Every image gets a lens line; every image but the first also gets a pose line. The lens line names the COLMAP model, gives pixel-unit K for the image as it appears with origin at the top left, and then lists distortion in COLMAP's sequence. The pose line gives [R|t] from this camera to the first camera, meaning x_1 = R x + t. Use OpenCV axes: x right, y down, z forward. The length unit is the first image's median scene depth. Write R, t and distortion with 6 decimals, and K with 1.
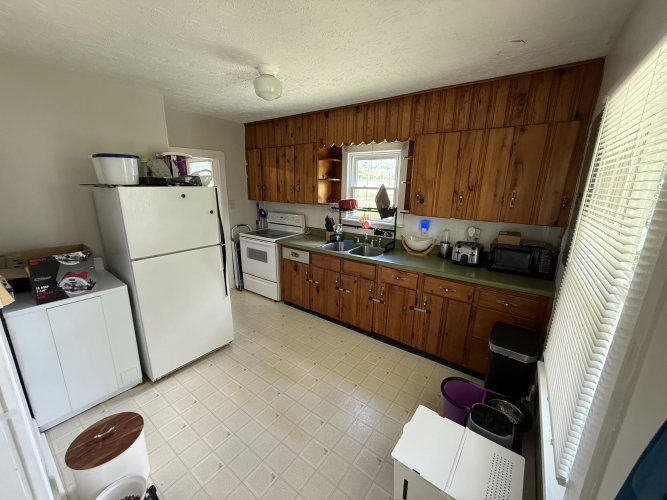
lens RADIAL K [[265.7, 0, 333.5], [0, 265.7, 250.0], [0, 0, 1]] dist [0.003389, 0.000328]
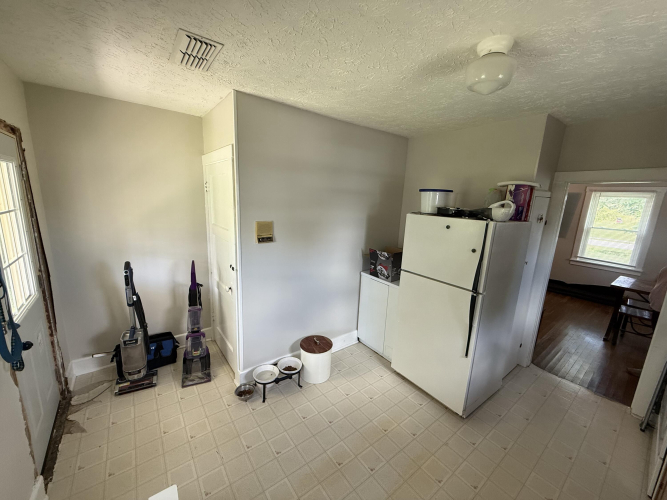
lens RADIAL K [[265.7, 0, 333.5], [0, 265.7, 250.0], [0, 0, 1]] dist [0.003389, 0.000328]
pose [[-0.283872, 0.166821, -0.944239, 0.558552], [-0.277726, 0.928234, 0.247488, -0.287846], [0.917761, 0.332494, -0.217169, 0.985726]]
